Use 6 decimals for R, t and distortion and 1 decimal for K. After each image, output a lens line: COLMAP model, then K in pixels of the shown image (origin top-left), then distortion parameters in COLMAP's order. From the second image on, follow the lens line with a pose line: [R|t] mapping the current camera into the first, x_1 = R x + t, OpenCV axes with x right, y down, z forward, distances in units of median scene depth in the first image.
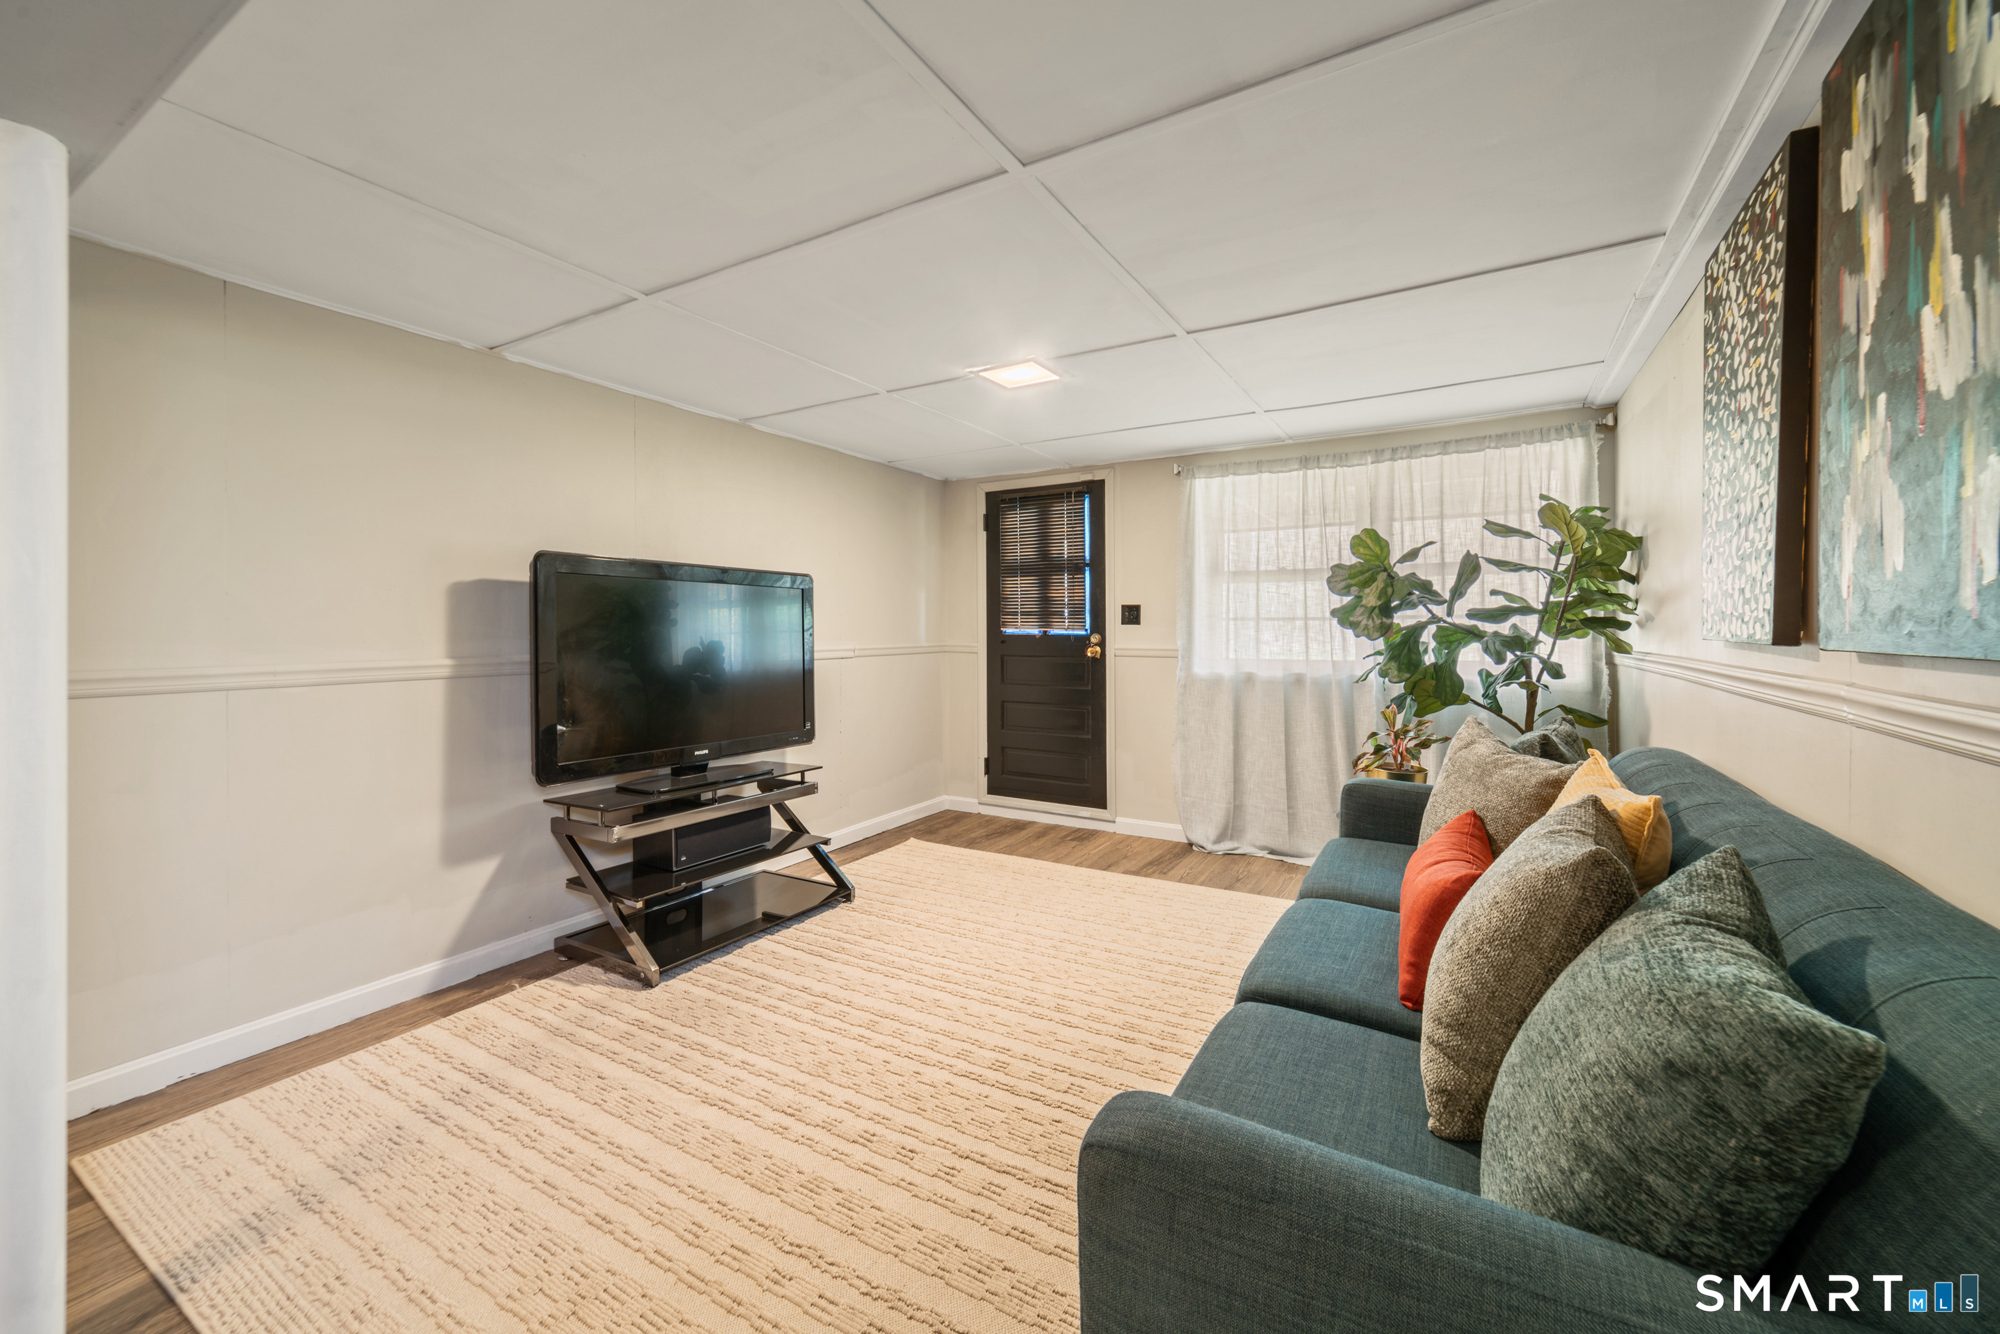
lens RADIAL K [[782.2, 0, 1000.2], [0, 782.2, 640.5], [0, 0, 1]] dist [-0.000239, 0.000454]
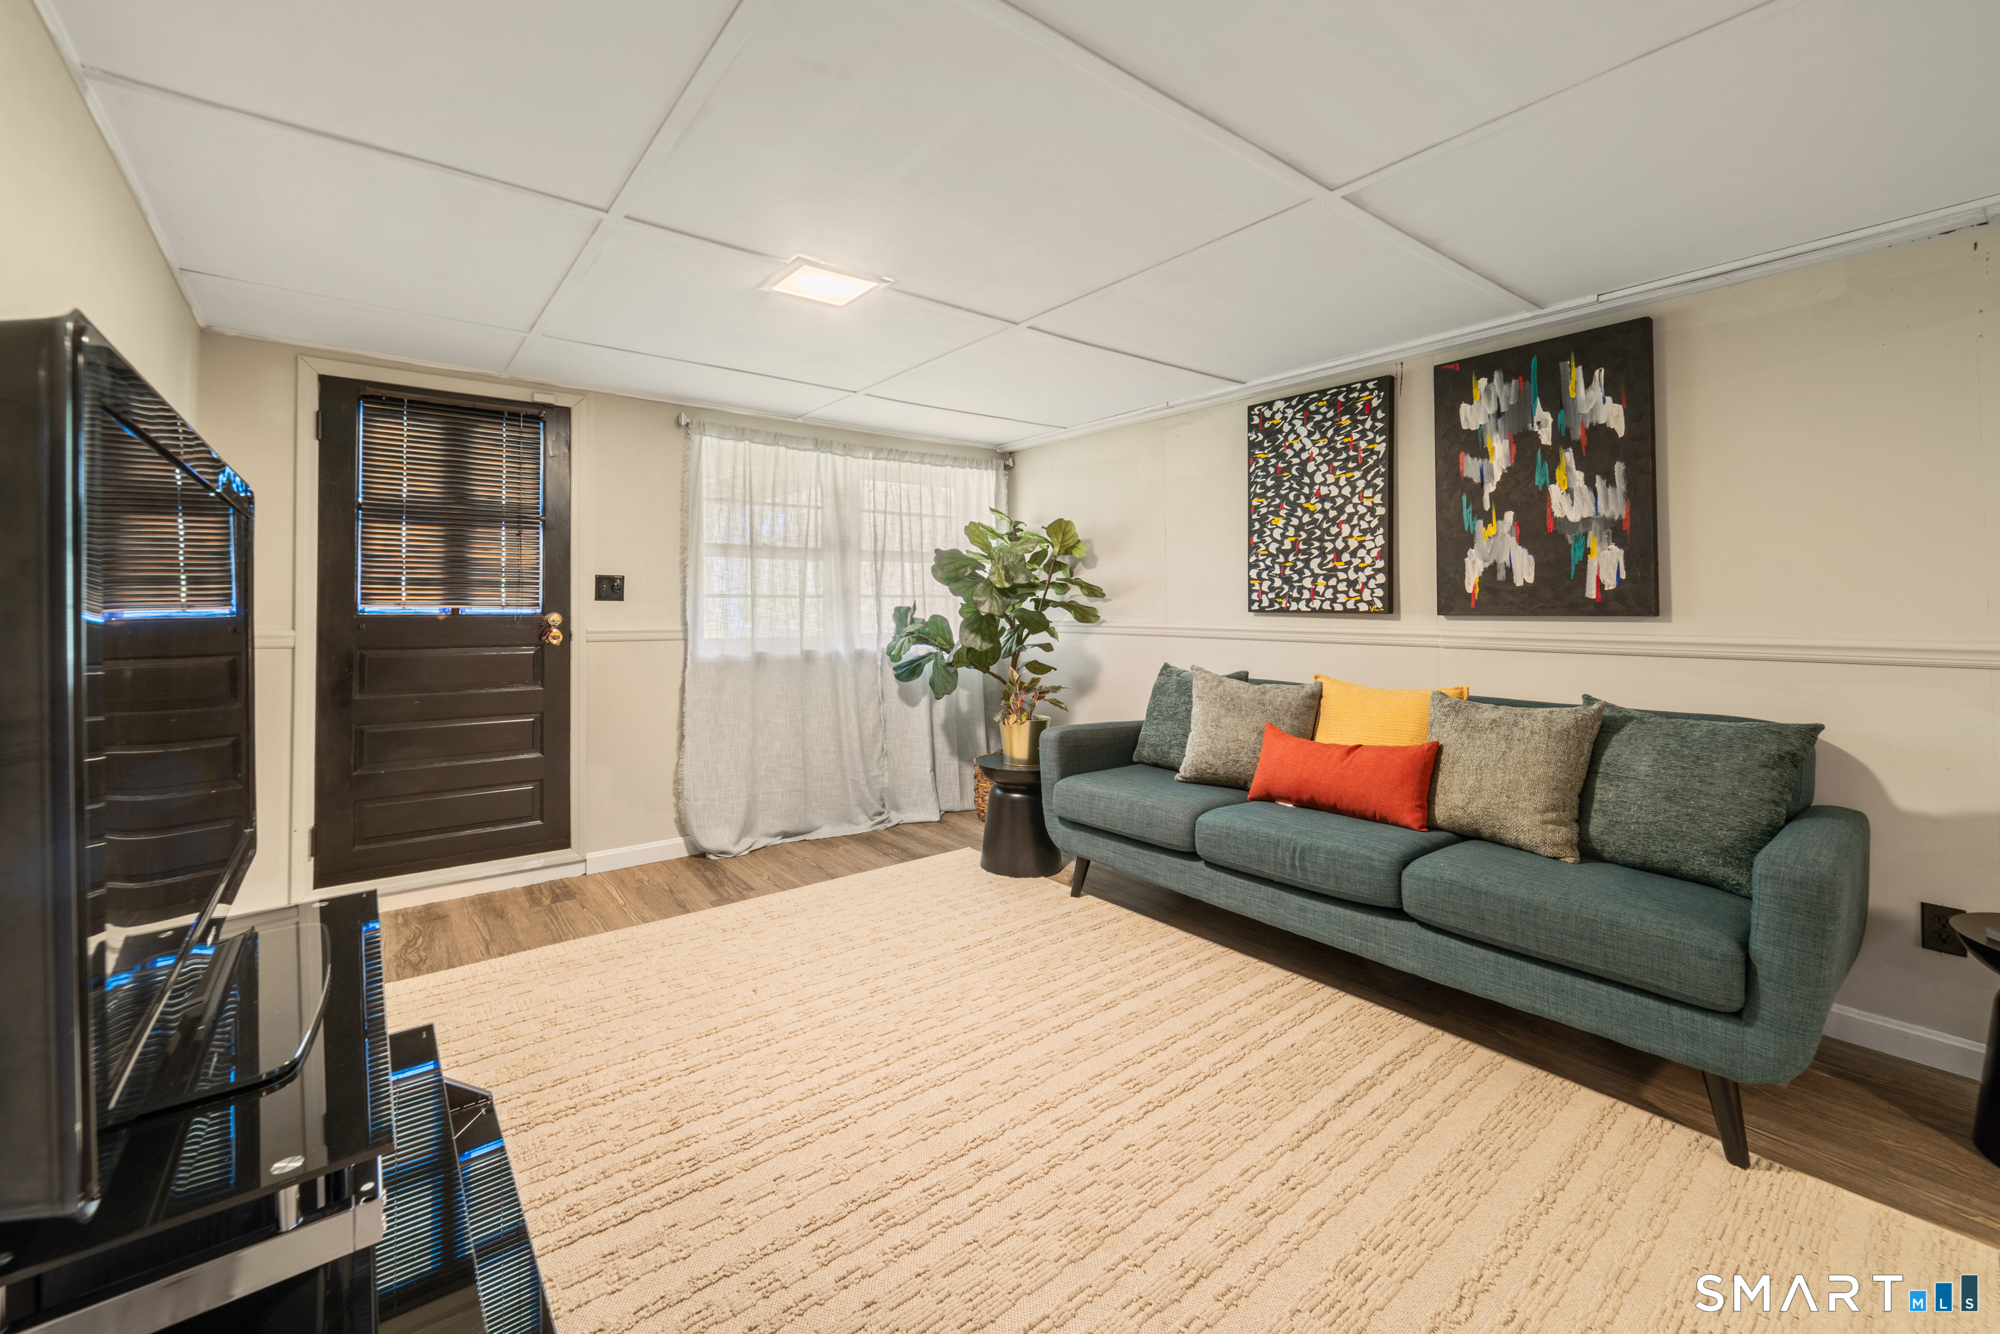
lens RADIAL K [[764.6, 0, 995.8], [0, 764.6, 592.0], [0, 0, 1]] dist [-0.000040, 0.000153]
pose [[0.389825, 0.017461, 0.920724, -0.449954], [0.014147, 0.999589, -0.024946, -0.004763], [-0.920780, 0.022750, 0.389417, 0.398065]]
